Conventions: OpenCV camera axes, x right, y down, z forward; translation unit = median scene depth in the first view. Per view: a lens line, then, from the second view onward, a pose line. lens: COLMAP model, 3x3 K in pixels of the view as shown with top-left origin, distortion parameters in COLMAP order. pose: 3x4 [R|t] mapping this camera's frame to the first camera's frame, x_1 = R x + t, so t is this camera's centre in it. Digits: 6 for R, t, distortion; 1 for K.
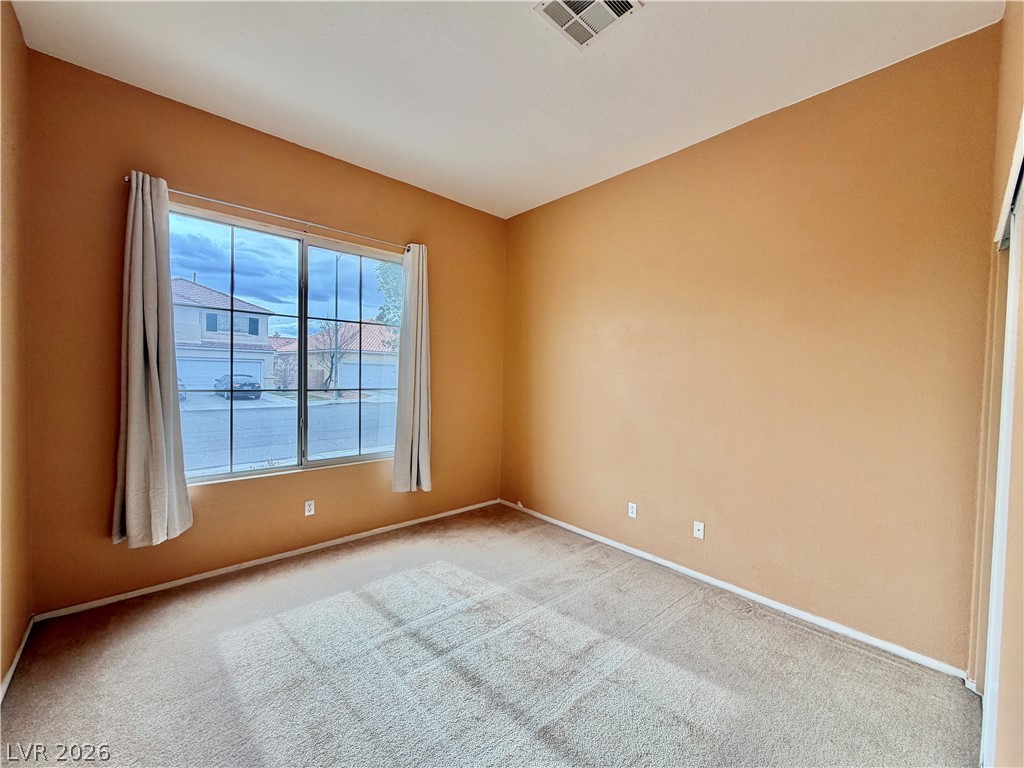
lens RADIAL K [[410.4, 0, 508.3], [0, 410.4, 382.3], [0, 0, 1]] dist [-0.001594, 0.000152]
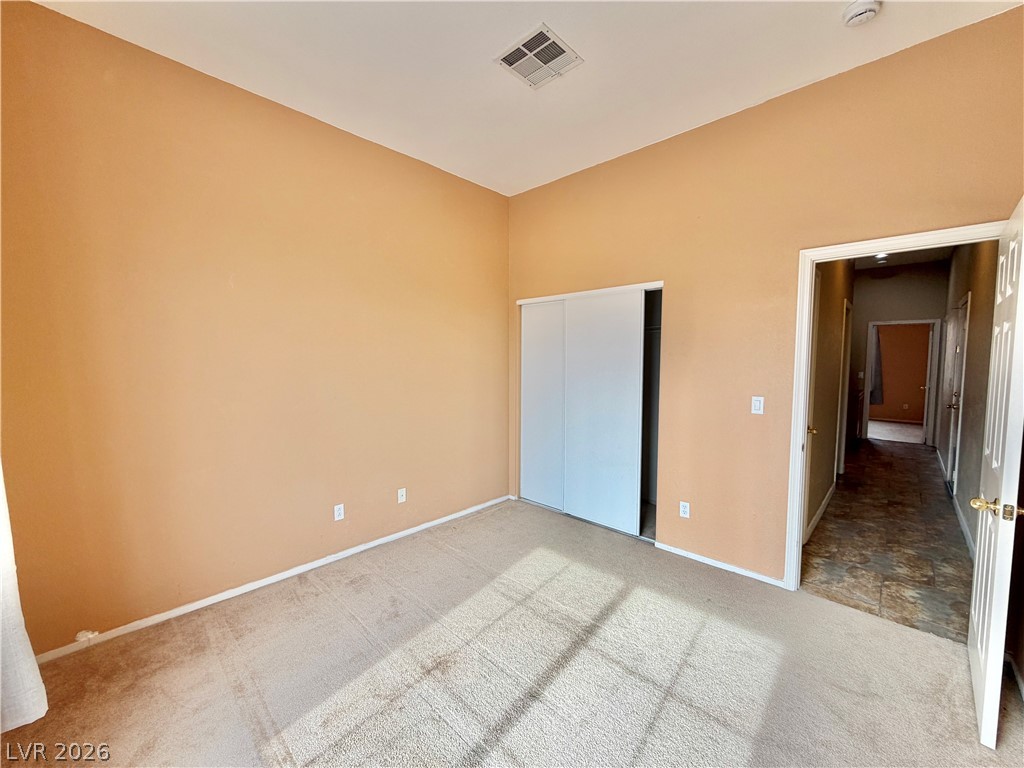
lens RADIAL K [[410.4, 0, 508.0], [0, 410.4, 389.0], [0, 0, 1]] dist [-0.001594, 0.000152]
pose [[-0.078161, -0.091568, 0.992727, -0.628210], [0.021866, 0.995376, 0.093534, -0.038672], [-0.996701, 0.029017, -0.075797, 0.714994]]
